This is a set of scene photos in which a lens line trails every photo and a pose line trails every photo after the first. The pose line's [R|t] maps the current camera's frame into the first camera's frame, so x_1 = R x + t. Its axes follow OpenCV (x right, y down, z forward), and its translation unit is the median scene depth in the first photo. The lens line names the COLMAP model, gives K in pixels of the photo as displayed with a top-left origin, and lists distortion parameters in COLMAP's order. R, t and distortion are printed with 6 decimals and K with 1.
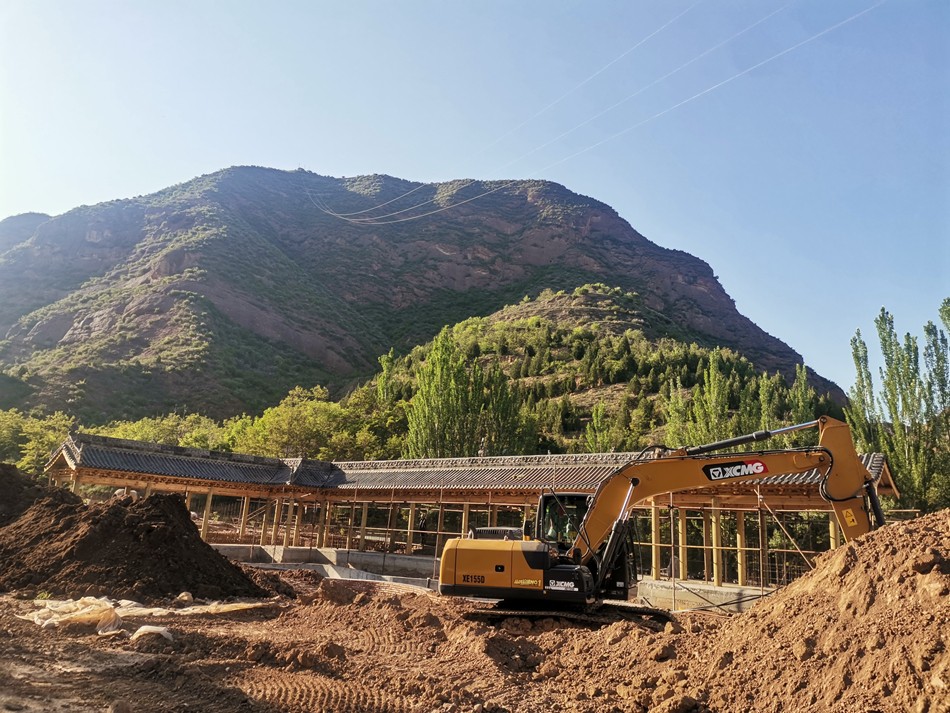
lens RADIAL K [[704.6, 0, 477.3], [0, 704.6, 353.9], [0, 0, 1]] dist [0.078575, -0.101365]
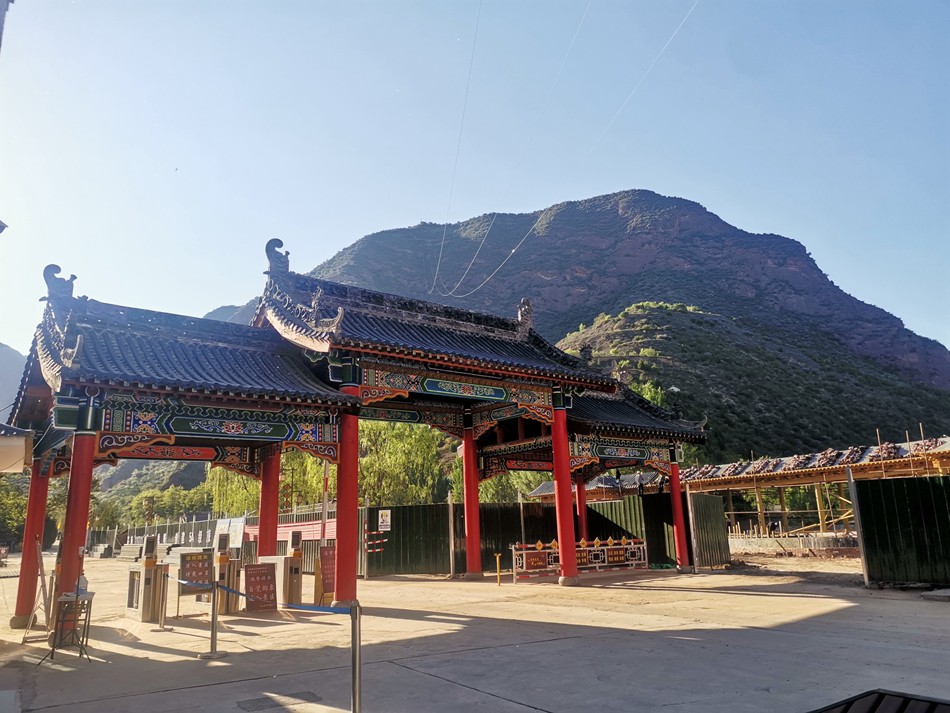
lens RADIAL K [[704.6, 0, 472.0], [0, 704.6, 356.9], [0, 0, 1]] dist [0.078575, -0.101365]
pose [[0.955718, -0.158322, -0.248066, 0.102856], [0.159155, 0.987110, -0.016825, -0.020947], [0.247532, -0.023401, 0.968597, -0.118215]]
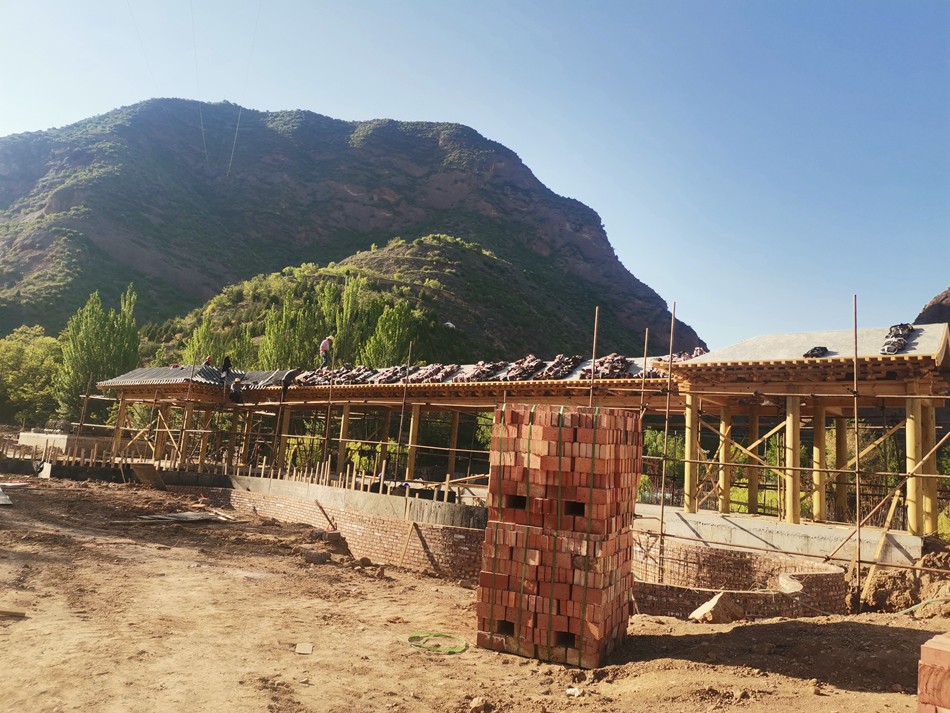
lens RADIAL K [[704.6, 0, 477.3], [0, 704.6, 356.9], [0, 0, 1]] dist [0.078575, -0.101365]
pose [[0.999198, 0.023167, 0.032670, 0.114685], [-0.026267, 0.994851, 0.097885, -0.010091], [-0.030234, -0.098664, 0.994661, -0.077709]]
